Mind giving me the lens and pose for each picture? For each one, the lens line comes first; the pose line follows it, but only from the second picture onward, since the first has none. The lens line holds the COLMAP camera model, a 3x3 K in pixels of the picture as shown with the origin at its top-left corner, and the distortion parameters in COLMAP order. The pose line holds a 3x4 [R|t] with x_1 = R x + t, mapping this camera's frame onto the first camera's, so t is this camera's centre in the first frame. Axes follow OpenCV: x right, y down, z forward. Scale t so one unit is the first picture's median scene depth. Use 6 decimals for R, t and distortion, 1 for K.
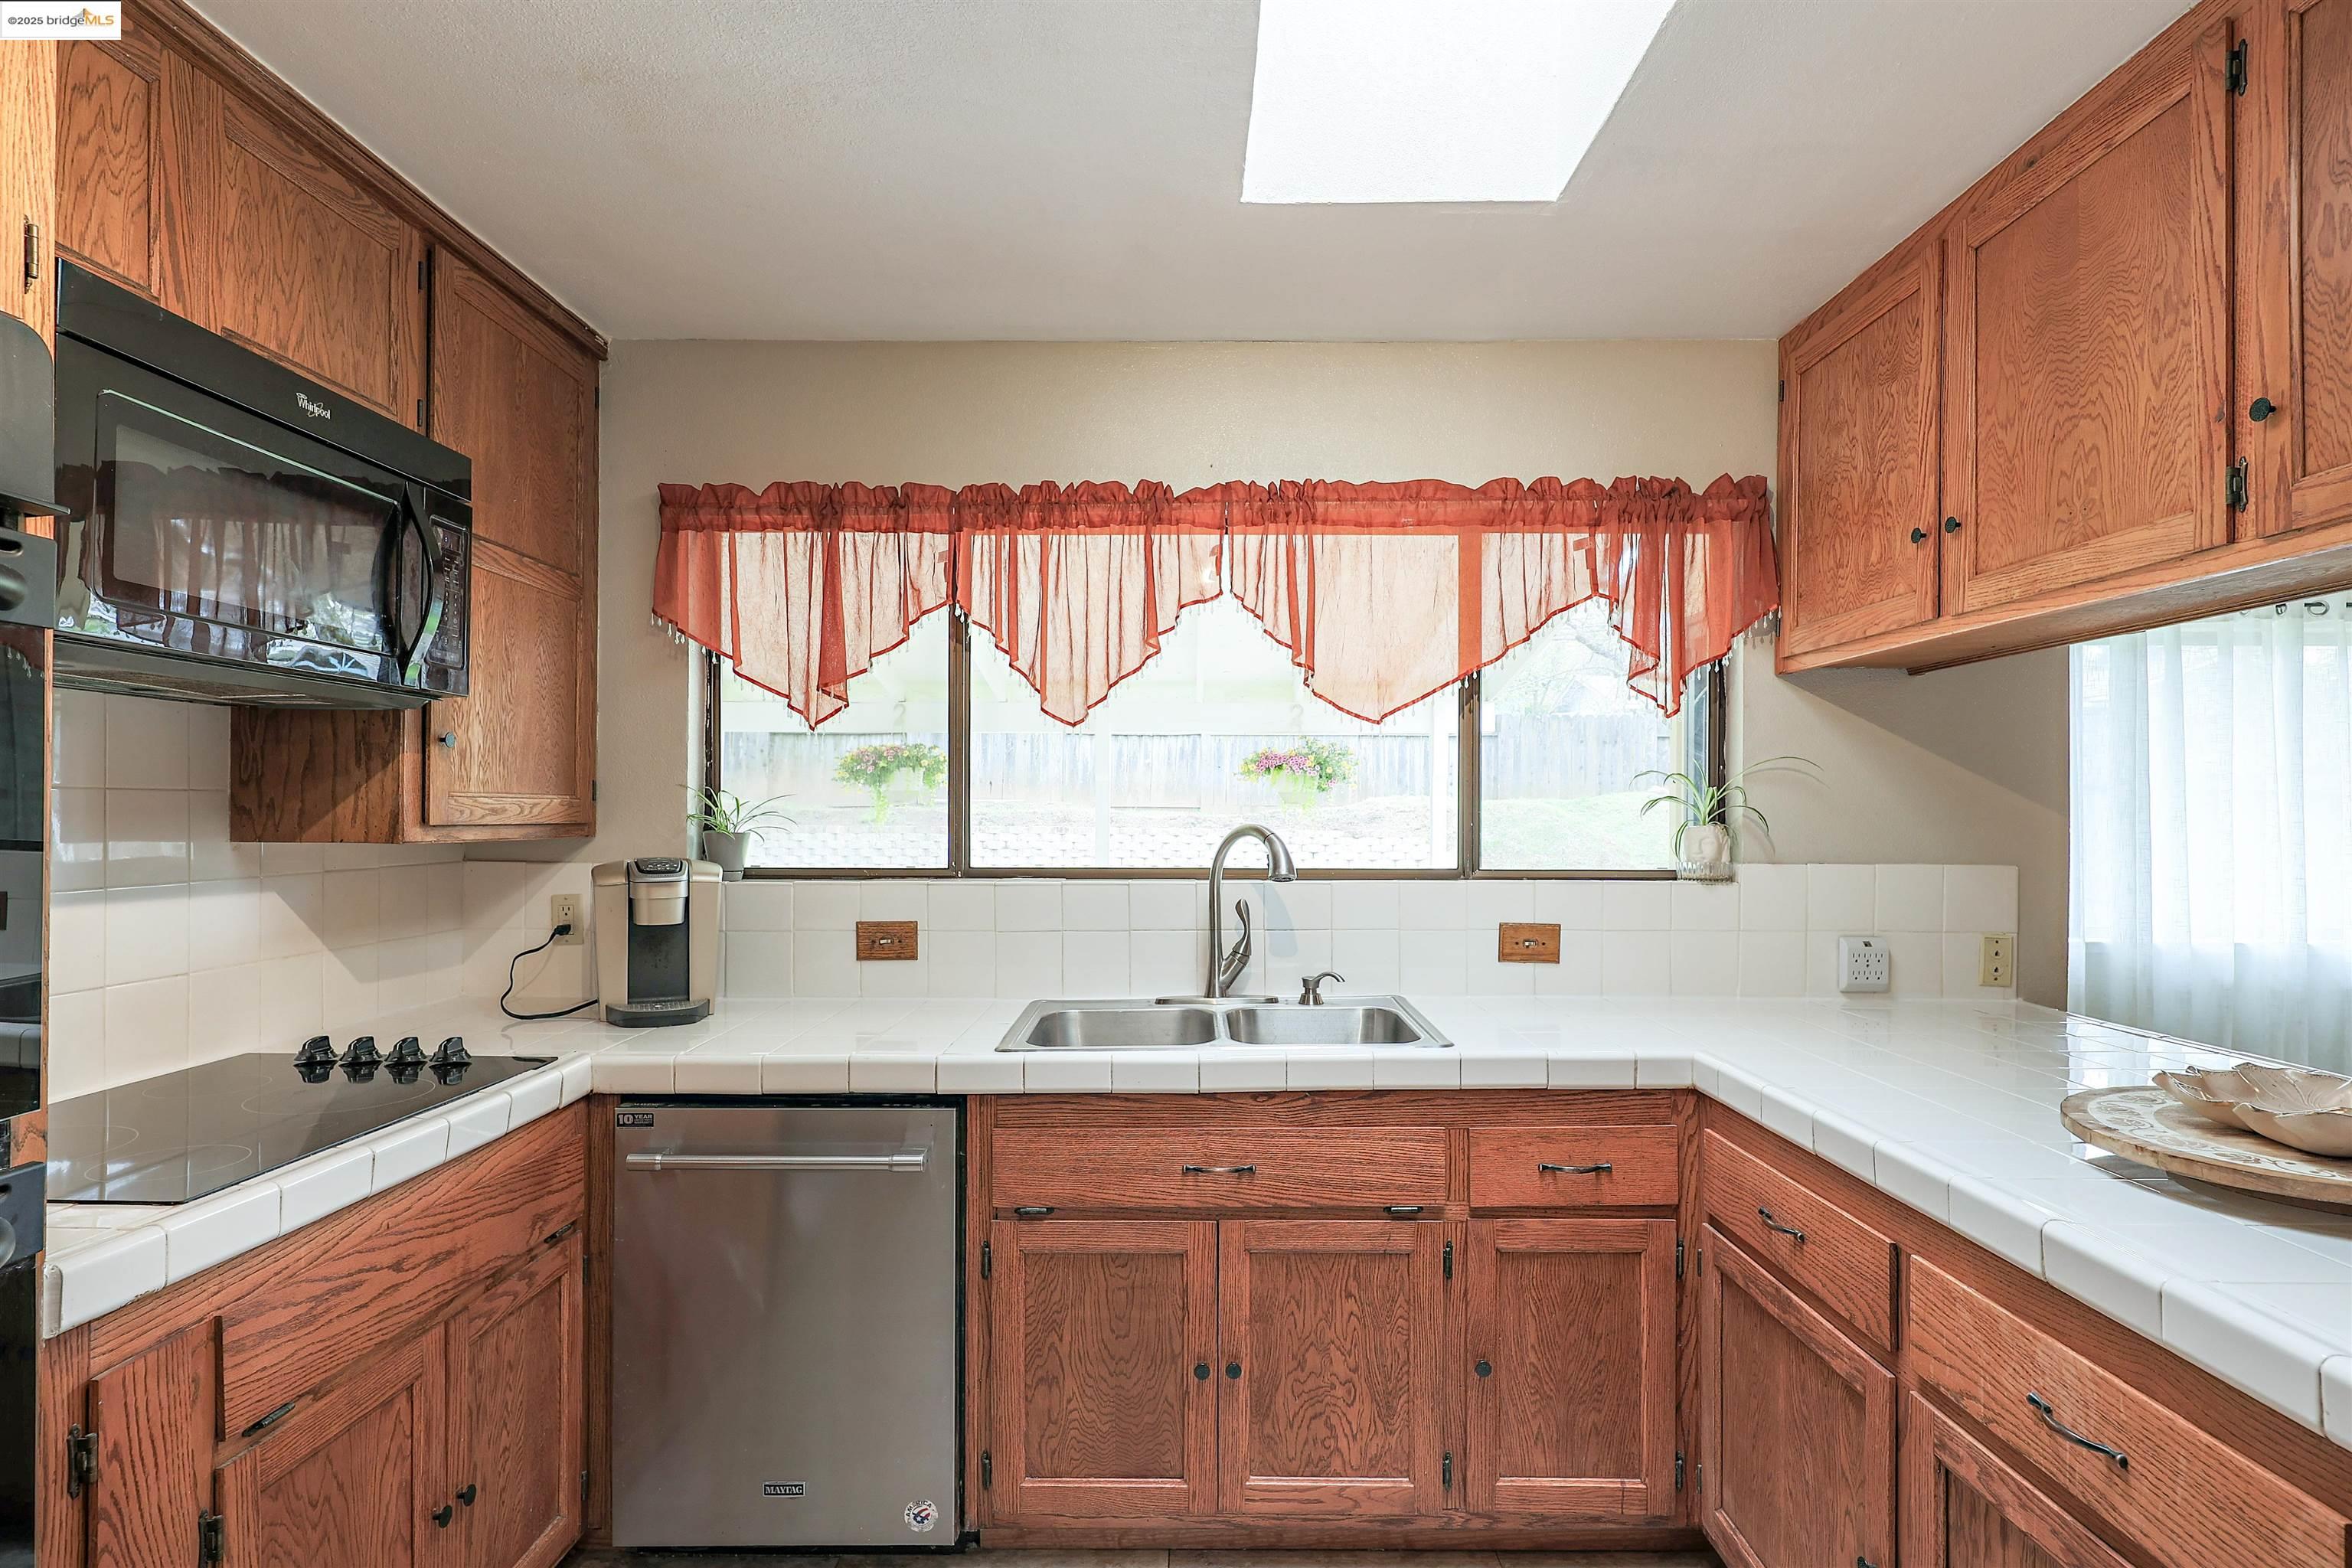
lens RADIAL K [[1188.6, 0, 1212.9], [0, 1188.6, 812.4], [0, 0, 1]] dist [0.000246, 0.000294]
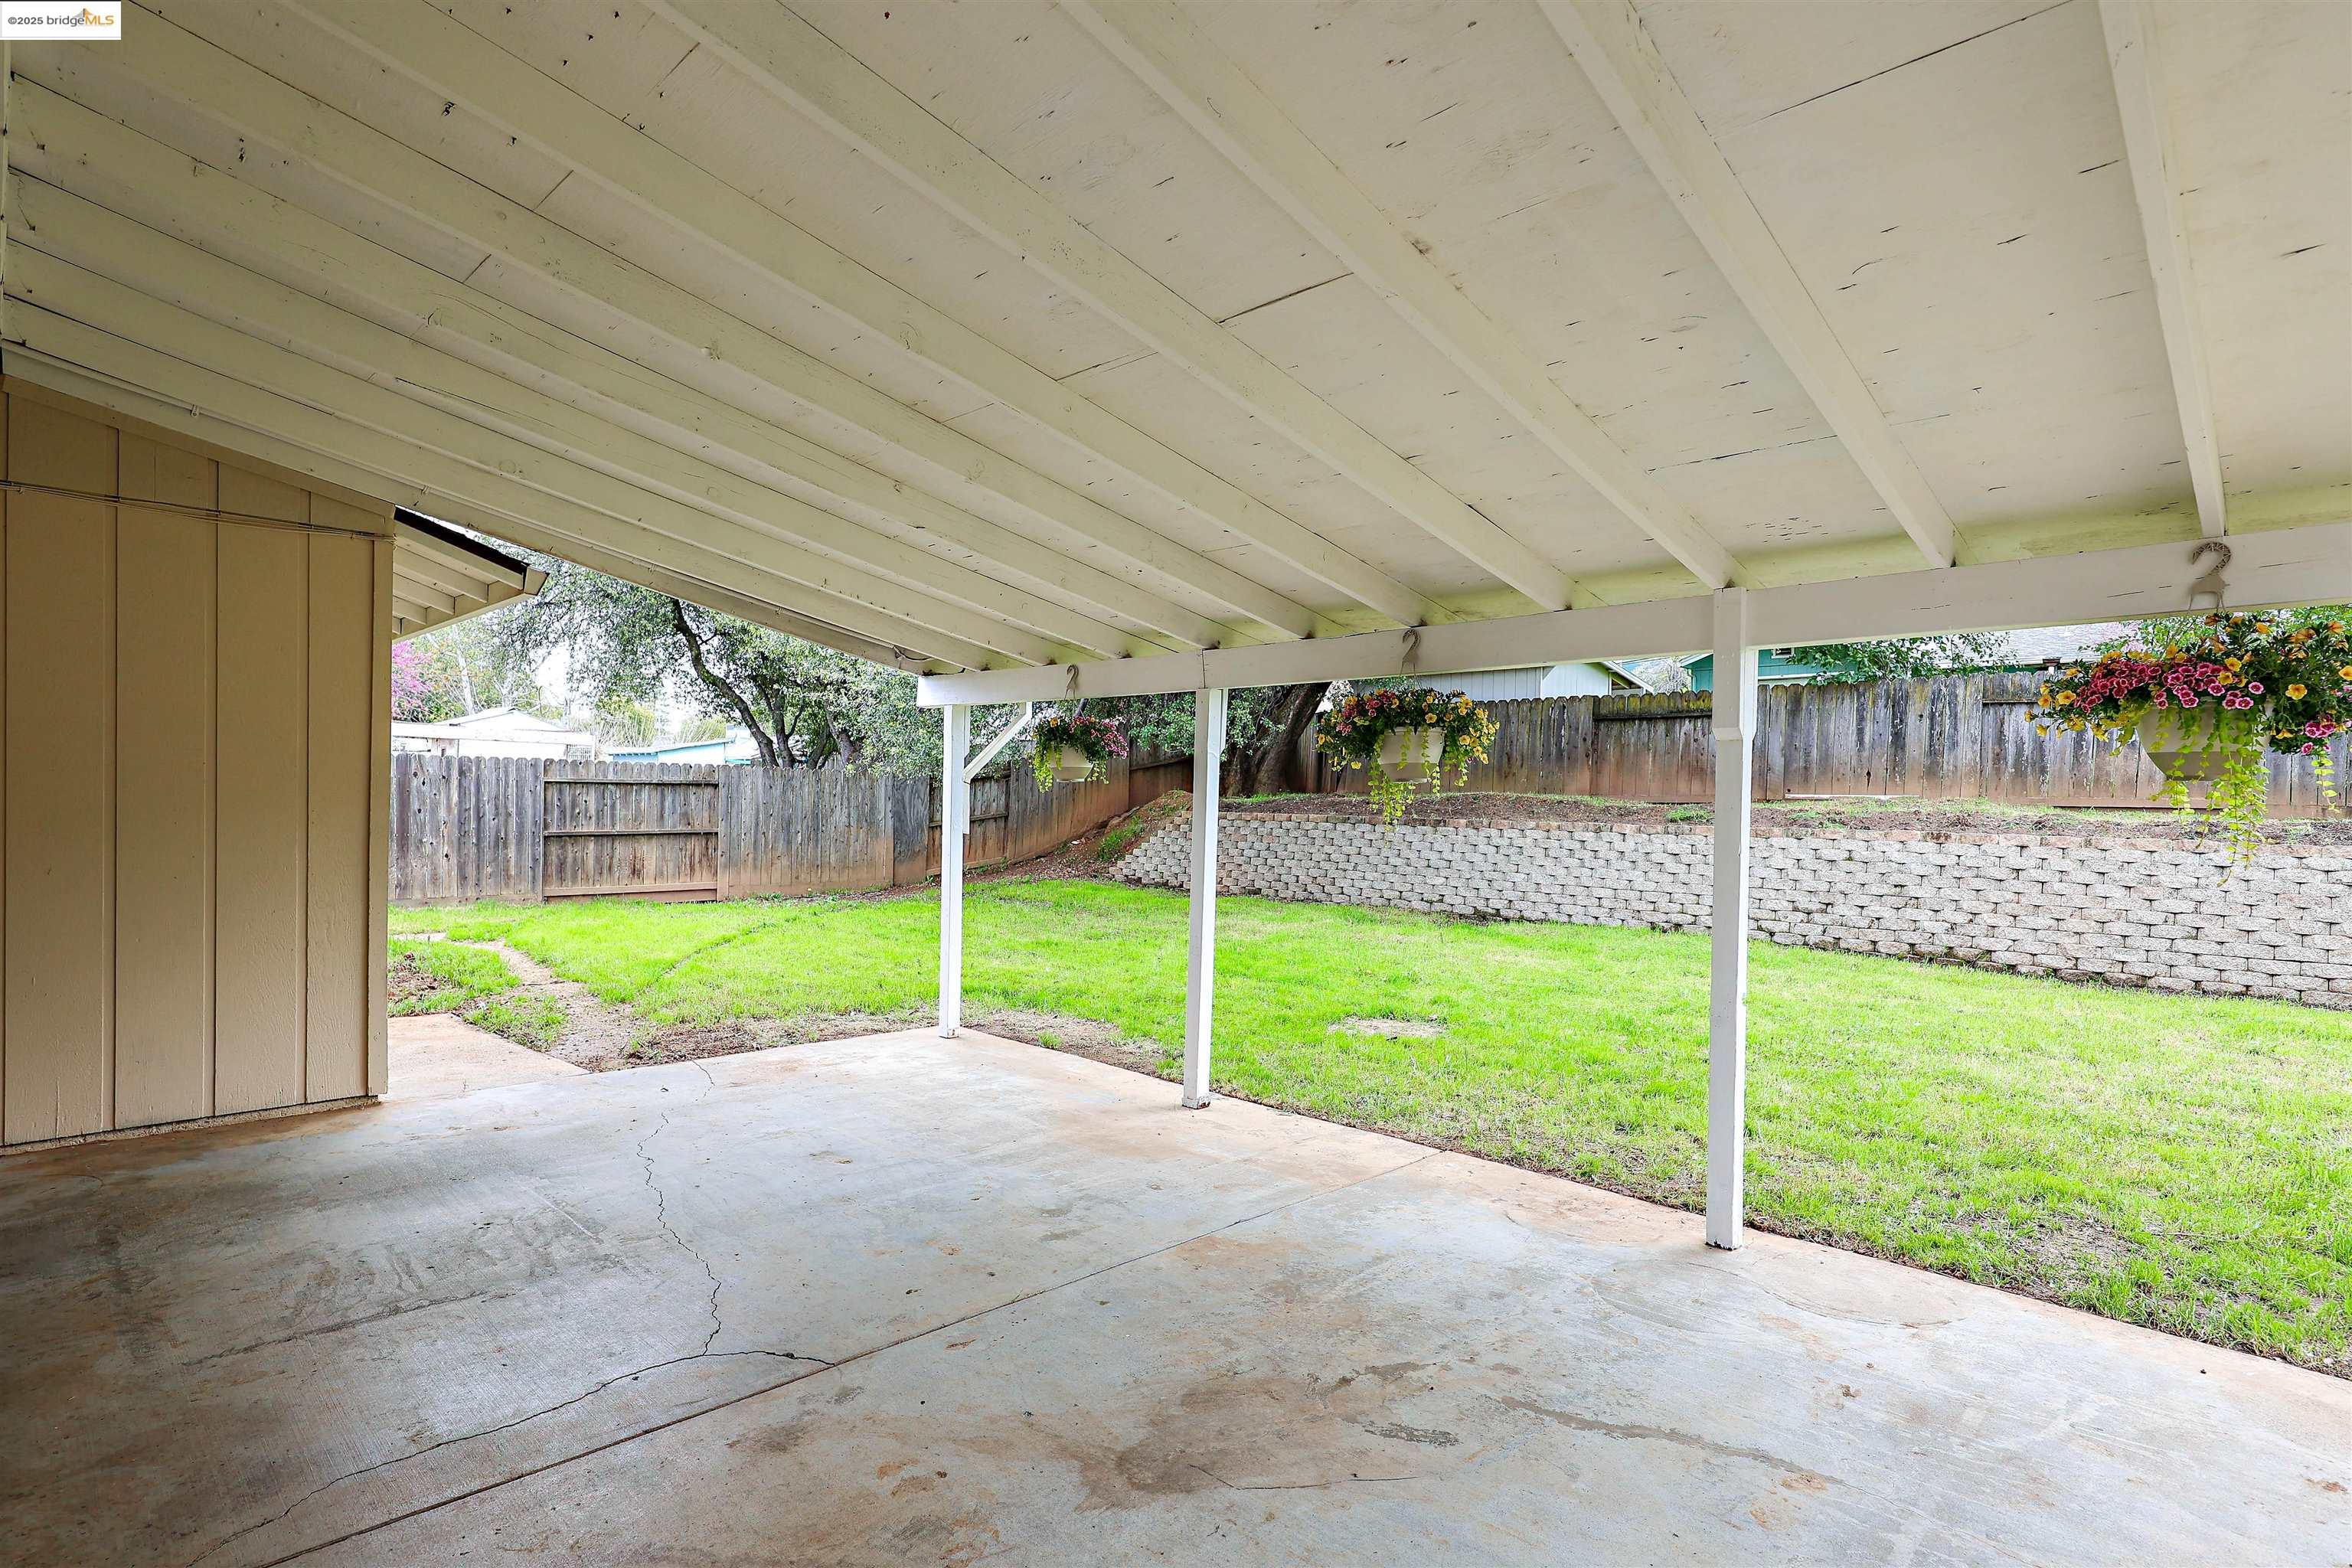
lens RADIAL K [[1188.6, 0, 1212.9], [0, 1188.6, 812.4], [0, 0, 1]] dist [0.000246, 0.000294]
pose [[0.721233, 0.013721, -0.692557, 0.403445], [-0.013831, 0.999890, 0.005406, 0.021490], [0.692555, 0.005680, 0.721343, 1.717606]]
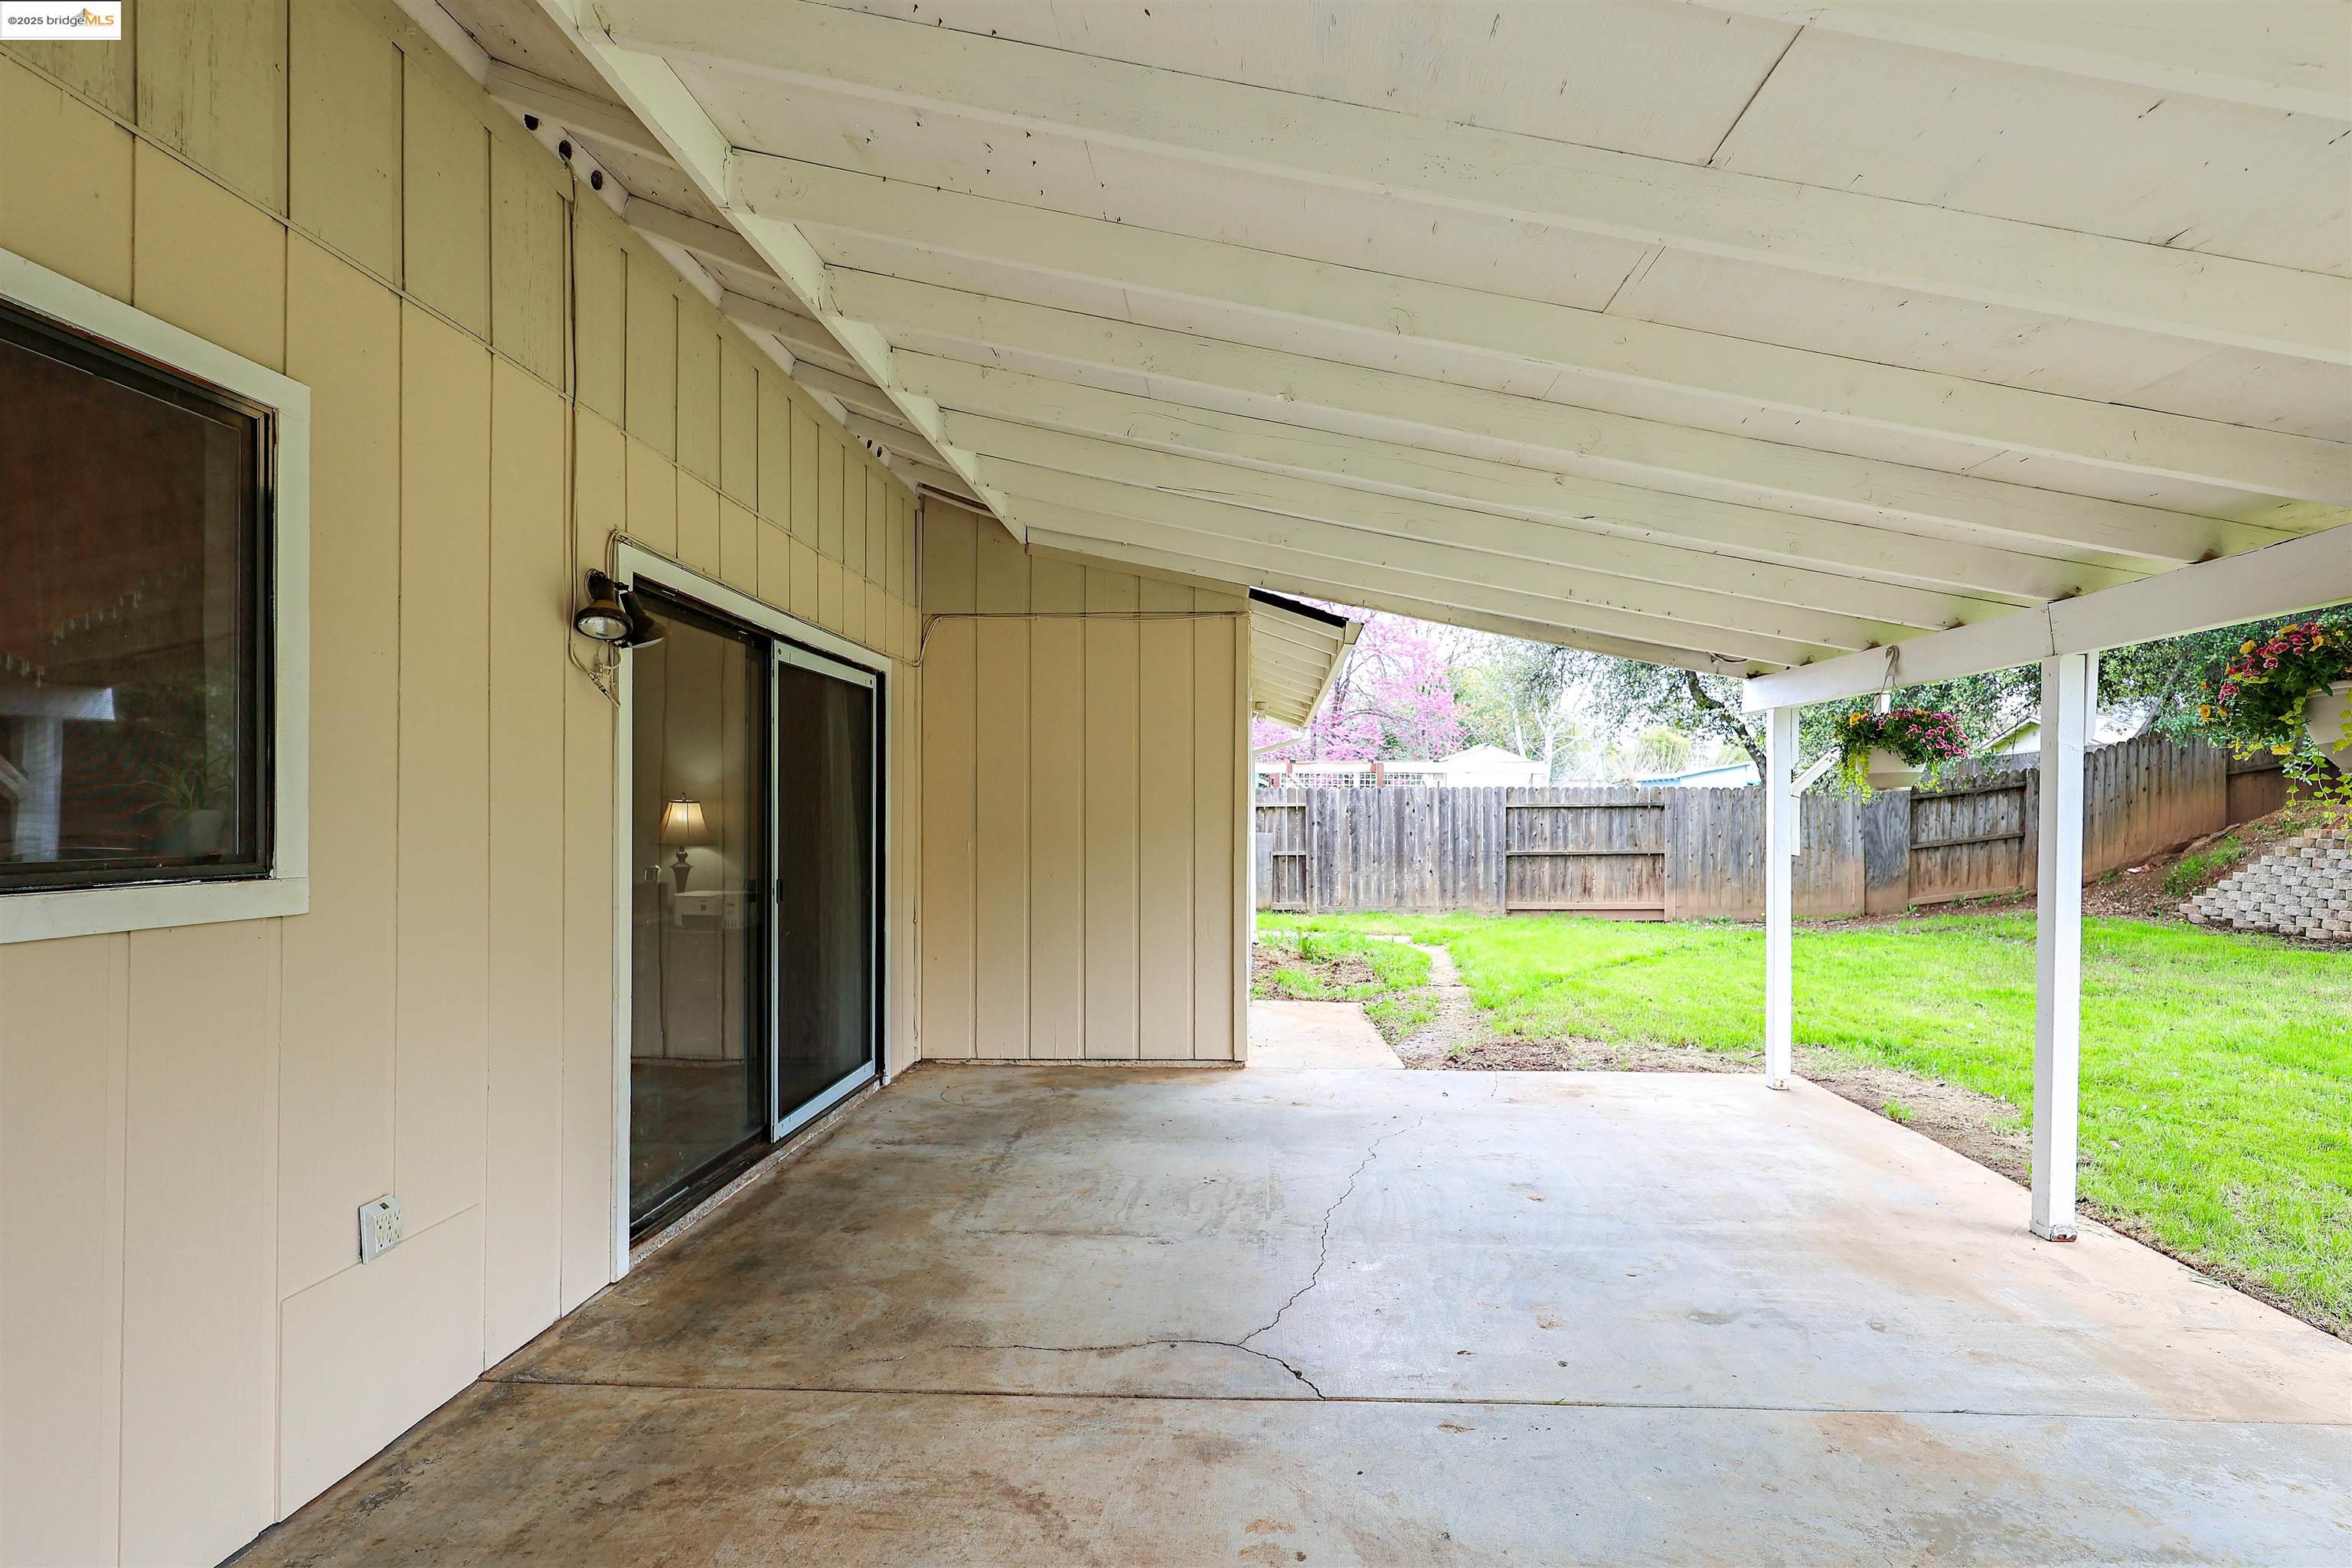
lens RADIAL K [[1160.2, 0, 1222.2], [0, 1160.2, 807.2], [0, 0, 1]] dist [0.003182, 0.000768]
pose [[-0.026645, -0.012283, -0.999570, 0.458086], [-0.000651, 0.999925, -0.012270, 0.028296], [0.999645, 0.000324, -0.026651, 2.380184]]
